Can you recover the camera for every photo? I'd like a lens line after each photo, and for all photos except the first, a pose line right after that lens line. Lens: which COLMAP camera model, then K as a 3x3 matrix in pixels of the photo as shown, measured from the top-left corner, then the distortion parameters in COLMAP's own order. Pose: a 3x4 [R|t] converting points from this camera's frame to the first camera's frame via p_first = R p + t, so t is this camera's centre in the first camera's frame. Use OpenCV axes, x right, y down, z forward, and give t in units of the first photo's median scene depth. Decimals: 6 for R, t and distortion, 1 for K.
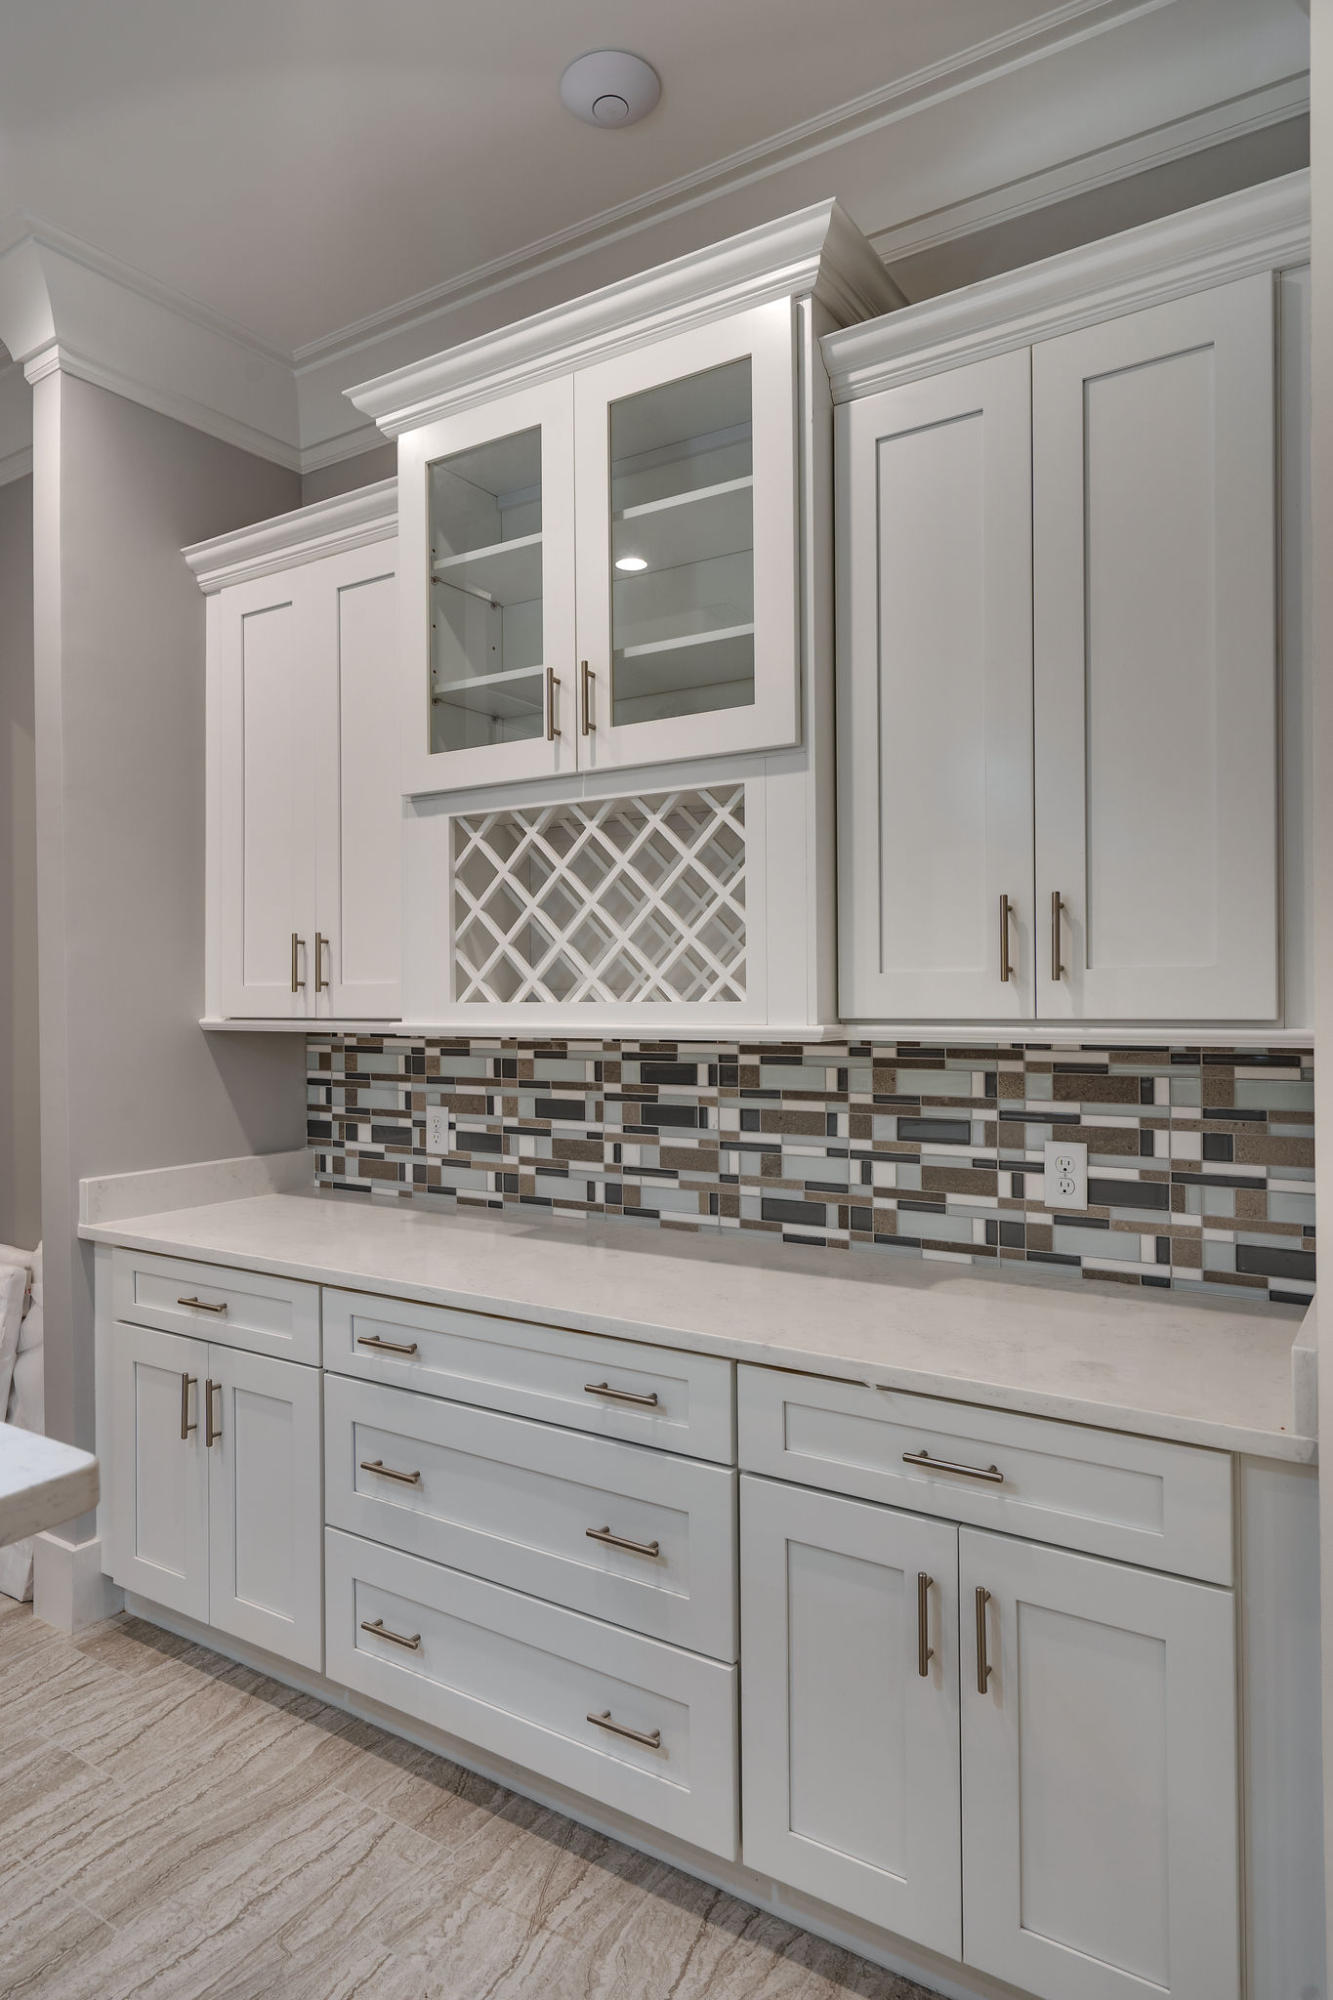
lens RADIAL K [[1190.7, 0, 666.5], [0, 1190.7, 1000.0], [0, 0, 1]] dist [0.004651, 0.001415]
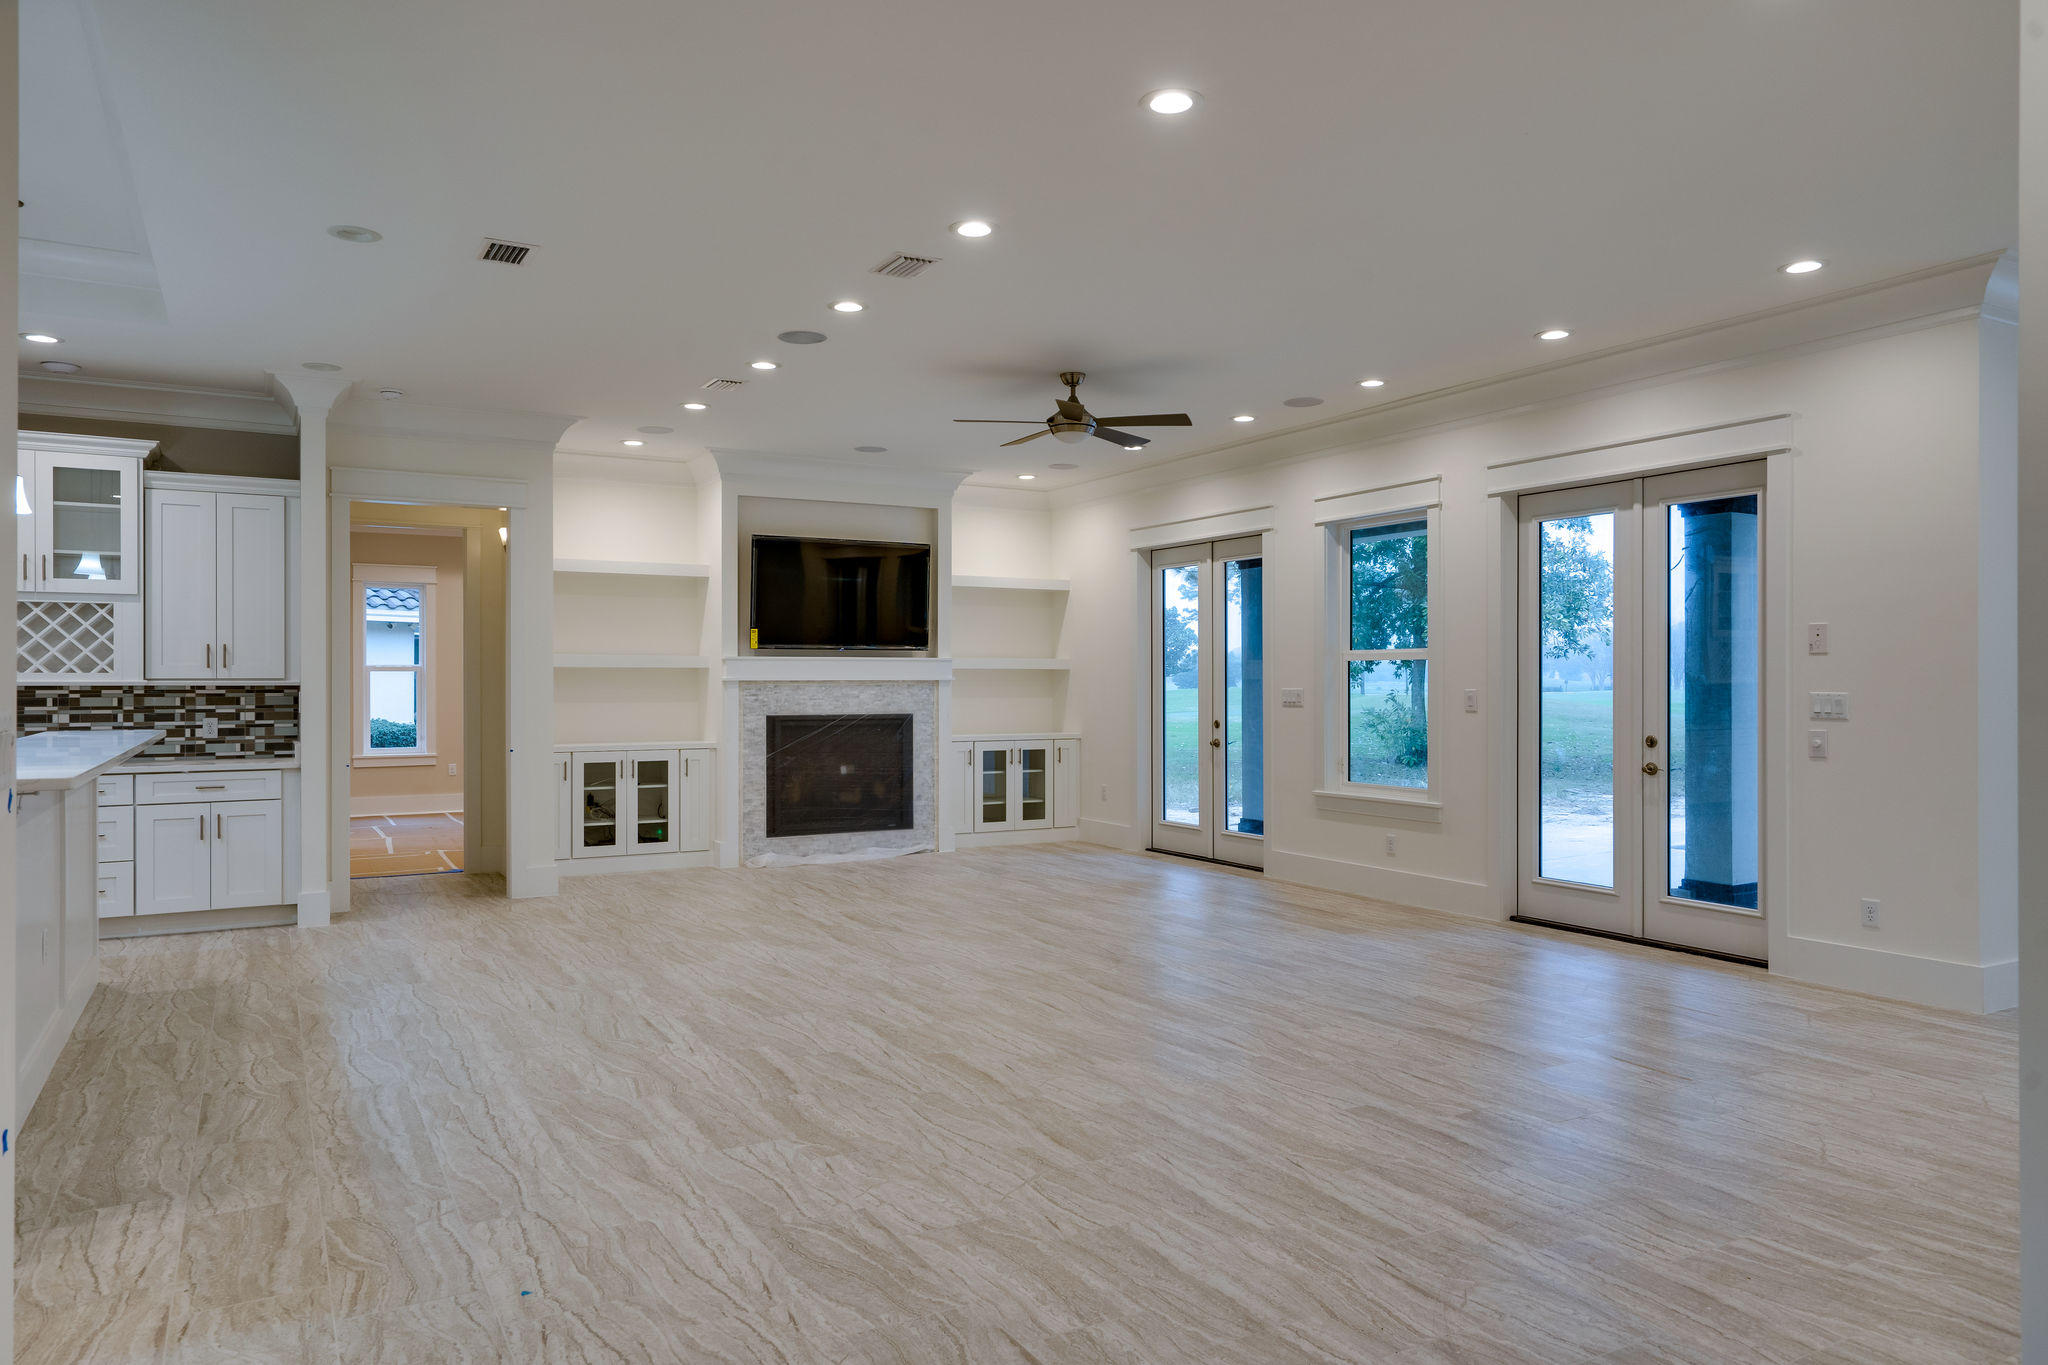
lens RADIAL K [[1339.1, 0, 1009.2], [0, 1339.1, 677.2], [0, 0, 1]] dist [0.008762, 0.000916]
pose [[0.464940, 0.010015, 0.885285, -1.697118], [0.001193, 0.999928, -0.011939, 0.049301], [-0.885341, 0.006607, 0.464895, -2.355069]]
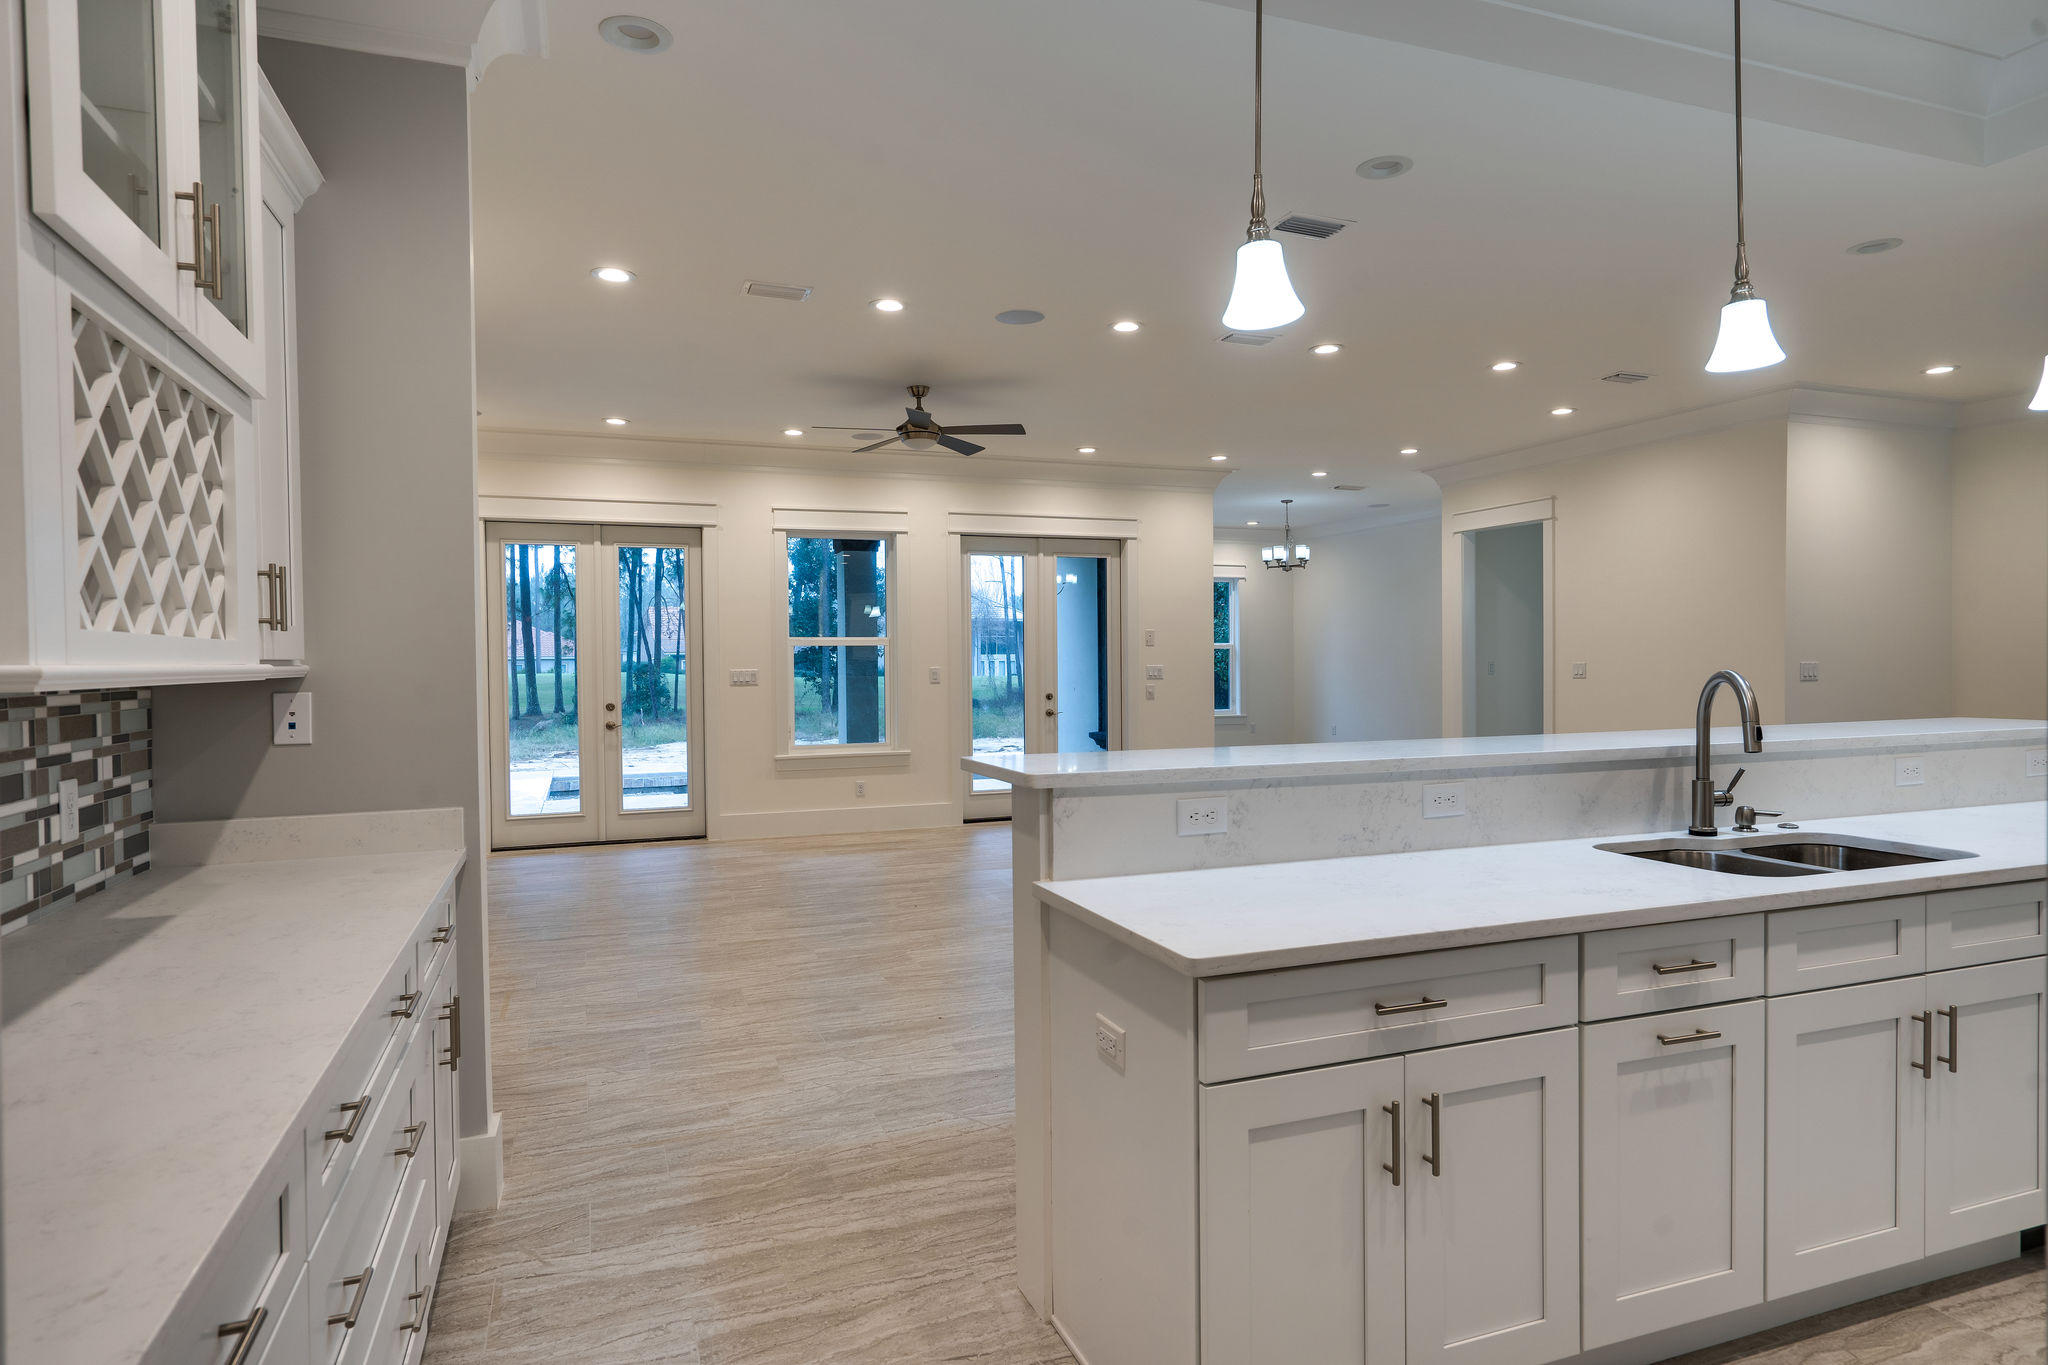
lens RADIAL K [[1147.9, 0, 1024.0], [0, 1147.9, 682.5], [0, 0, 1]] dist [-0.000662, -0.000070]
pose [[-0.809270, 0.003354, 0.587428, -0.862260], [0.017806, 0.999664, 0.018823, 0.024945], [-0.587167, 0.025693, -0.809058, 1.187566]]
